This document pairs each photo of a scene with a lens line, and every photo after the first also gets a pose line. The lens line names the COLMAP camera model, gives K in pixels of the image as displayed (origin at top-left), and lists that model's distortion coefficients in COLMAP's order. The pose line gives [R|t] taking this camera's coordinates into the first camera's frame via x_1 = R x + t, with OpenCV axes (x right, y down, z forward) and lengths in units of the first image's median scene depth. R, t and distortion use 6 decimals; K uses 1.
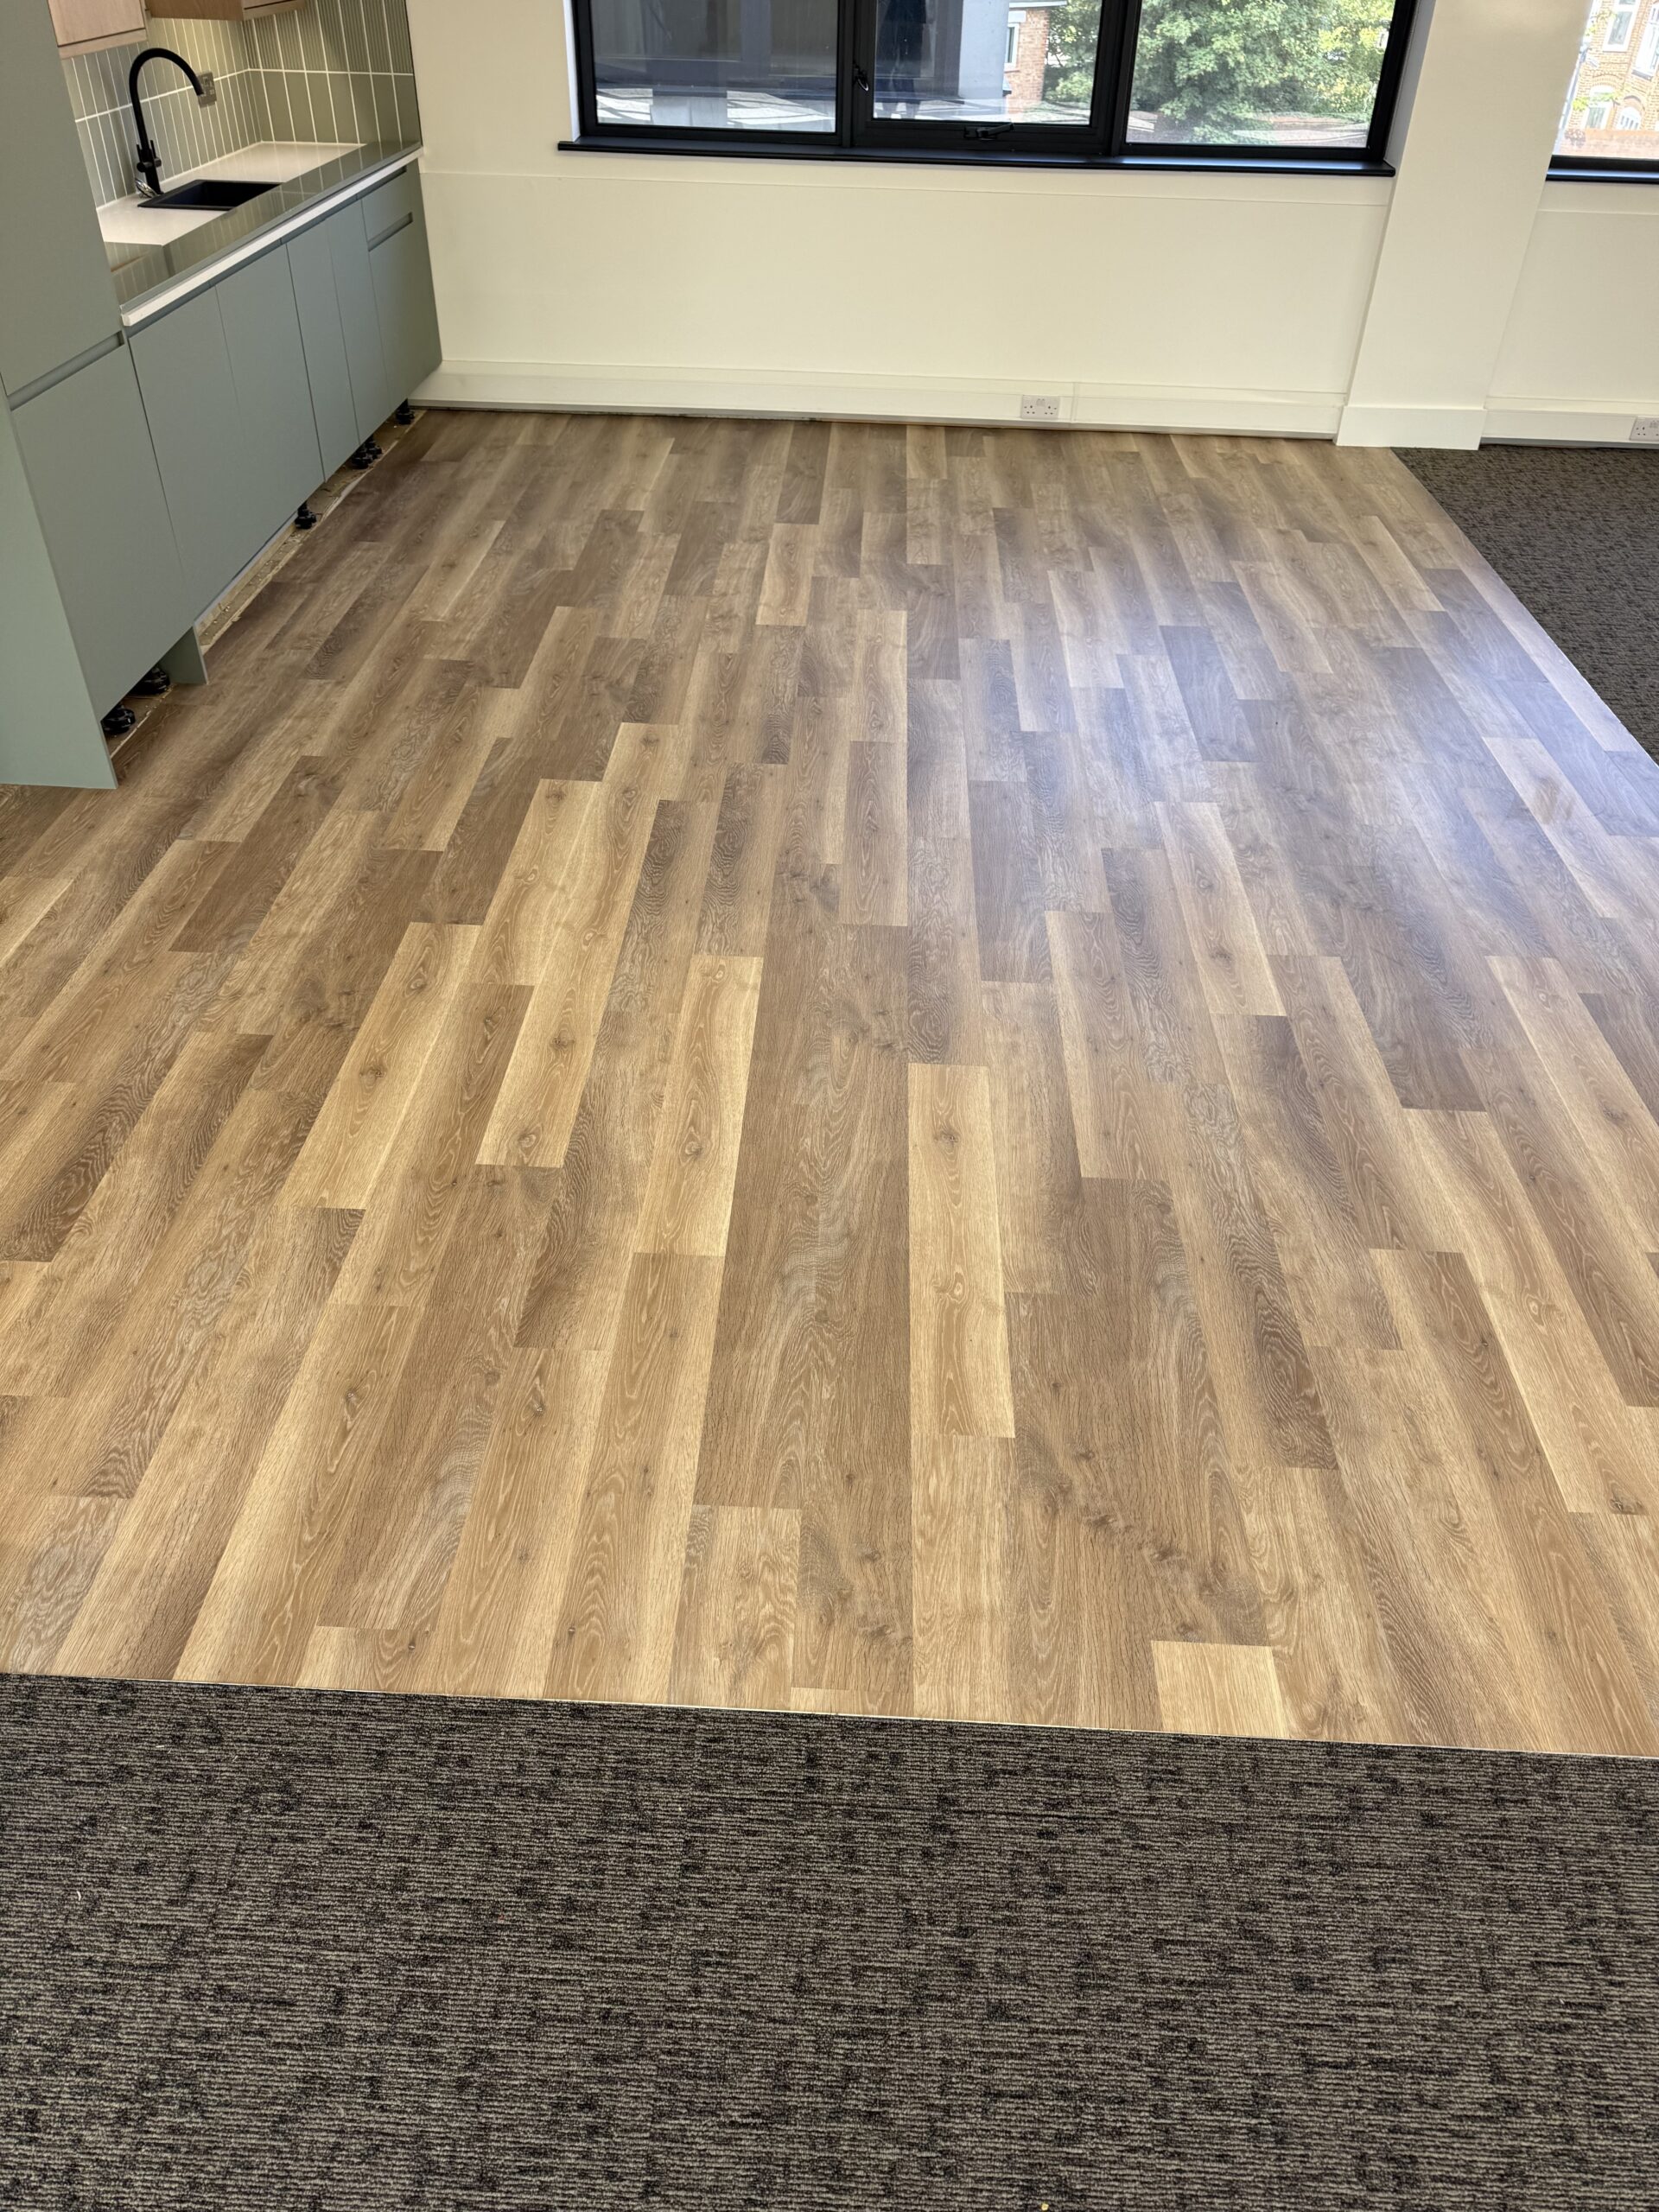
lens RADIAL K [[1541.9, 0, 829.5], [0, 1541.9, 1106.0], [0, 0, 1]] dist [-0.027489, 0.000030]
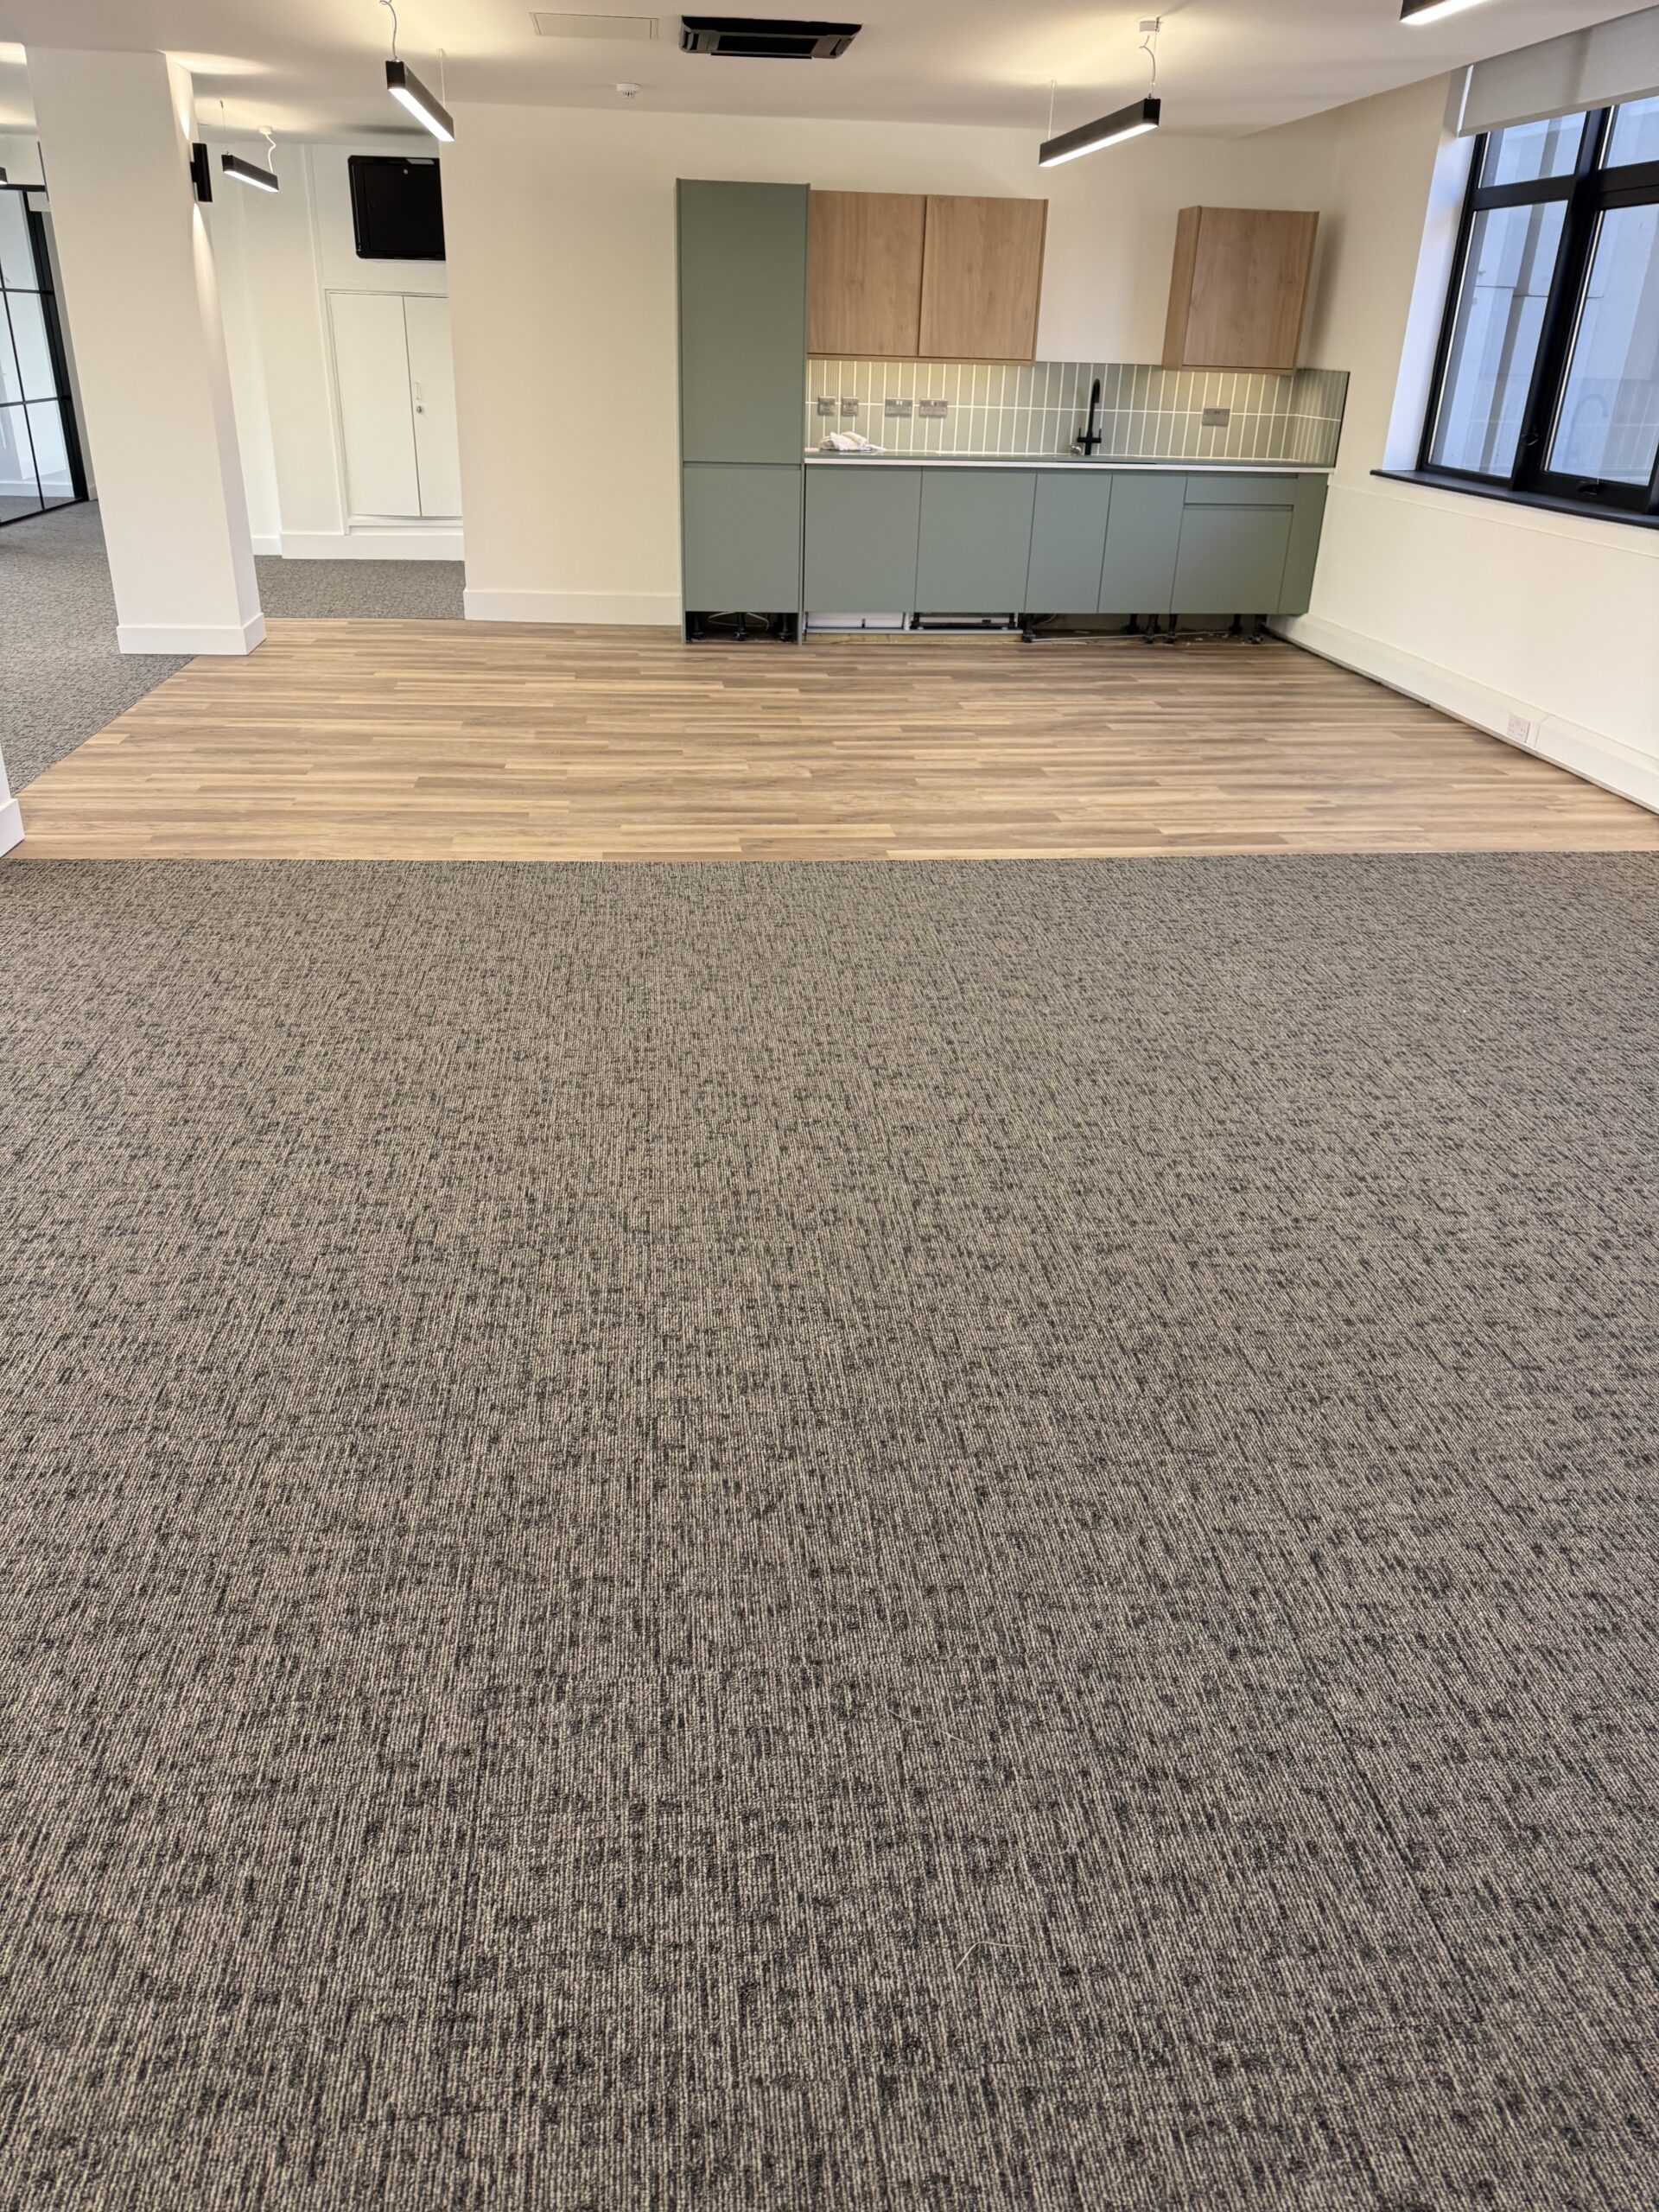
lens RADIAL K [[1550.7, 0, 829.5], [0, 1550.7, 1106.0], [0, 0, 1]] dist [0.002621, 0.000234]
pose [[0.152523, 0.420606, -0.894331, 1.414231], [-0.630666, 0.738143, 0.239594, -0.290727], [0.760919, 0.527480, 0.377845, 0.496783]]
